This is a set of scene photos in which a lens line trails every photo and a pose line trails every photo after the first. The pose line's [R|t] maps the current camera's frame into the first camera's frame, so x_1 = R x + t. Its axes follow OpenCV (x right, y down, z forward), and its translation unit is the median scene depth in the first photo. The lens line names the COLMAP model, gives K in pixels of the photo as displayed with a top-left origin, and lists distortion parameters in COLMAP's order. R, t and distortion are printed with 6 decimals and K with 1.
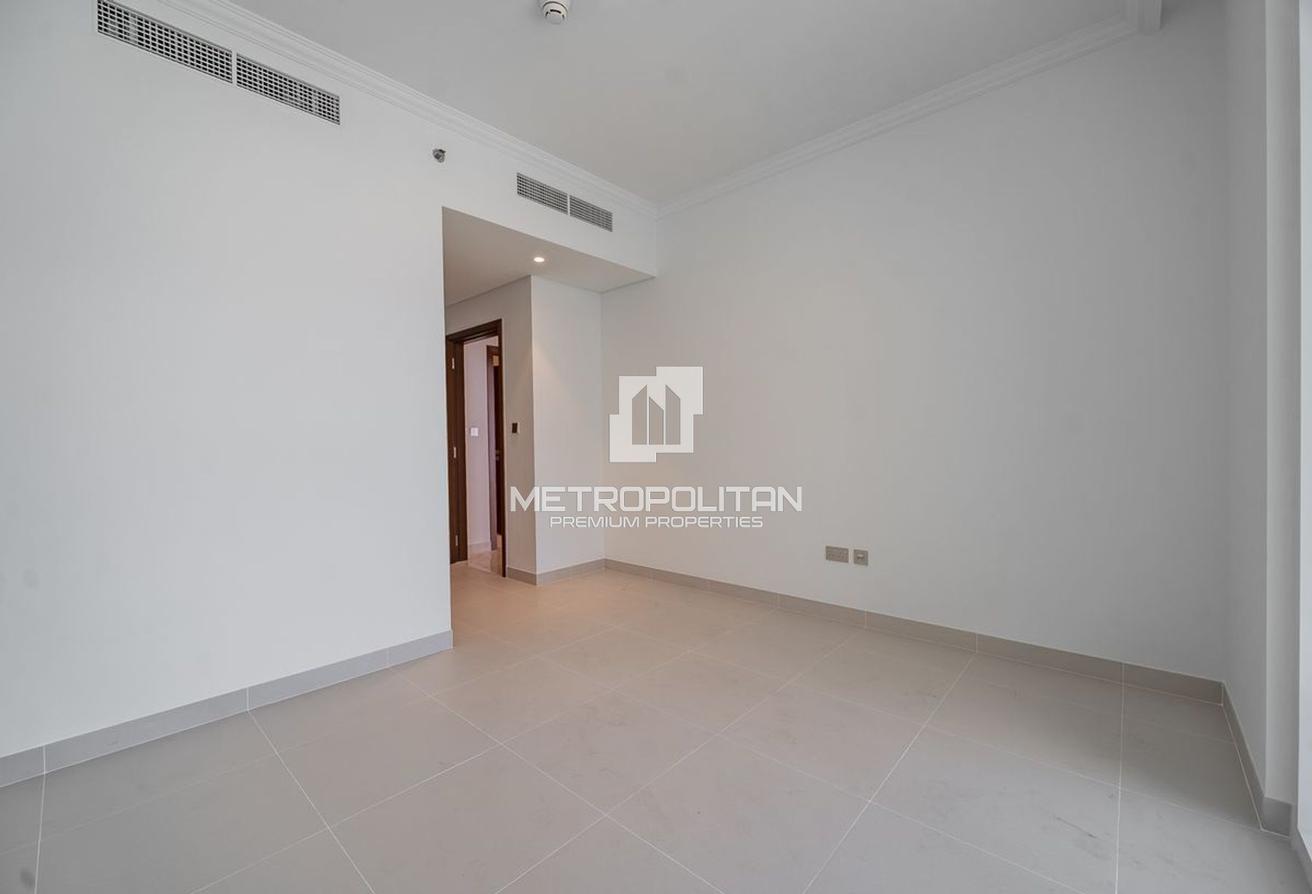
lens RADIAL K [[525.5, 0, 646.4], [0, 525.5, 445.4], [0, 0, 1]] dist [-0.001339, -0.000236]
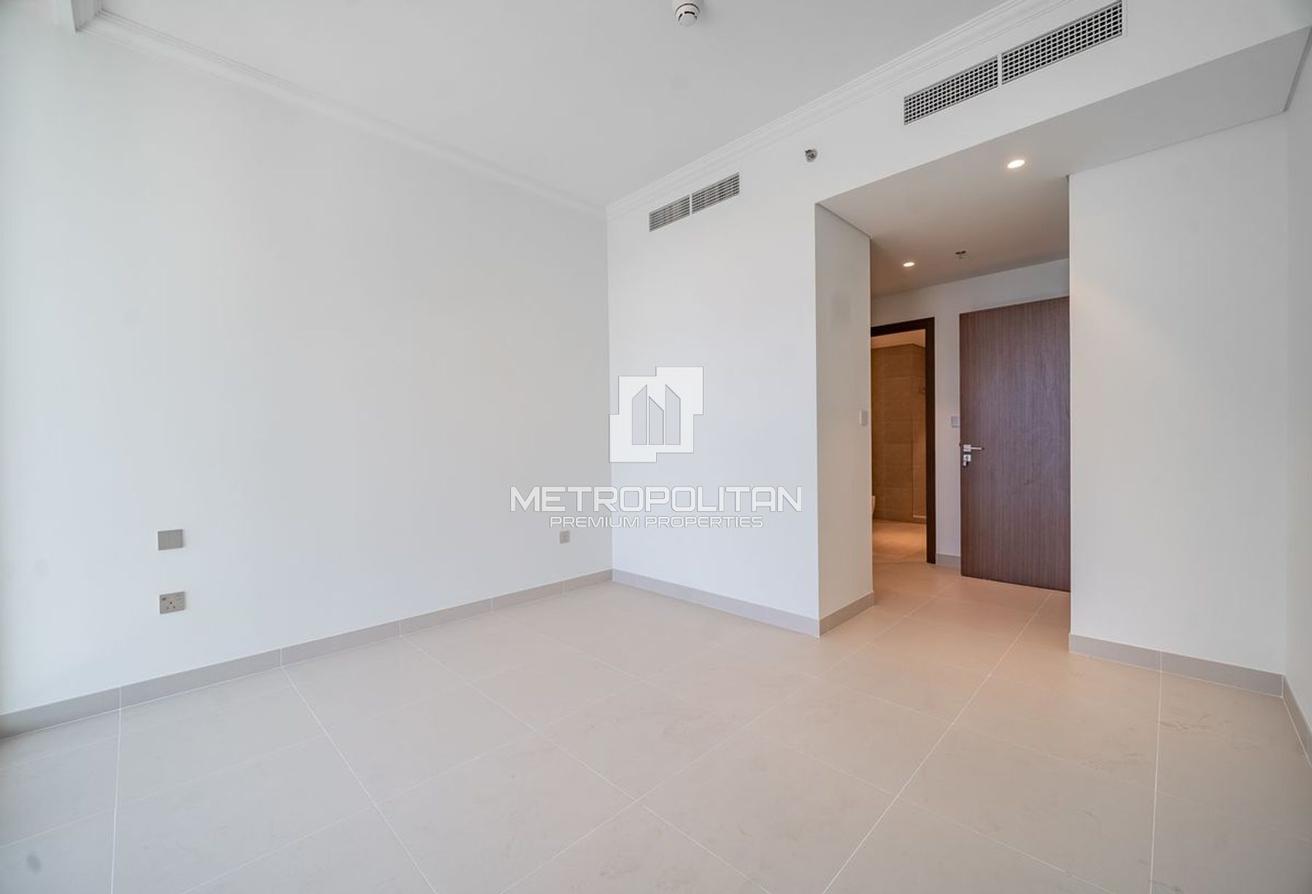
lens RADIAL K [[525.5, 0, 646.4], [0, 525.5, 445.4], [0, 0, 1]] dist [-0.001339, -0.000236]
pose [[-0.038624, 0.022897, -0.998991, 0.650383], [0.017512, 0.999599, 0.022234, -0.015011], [0.999100, -0.016635, -0.039009, 0.706568]]
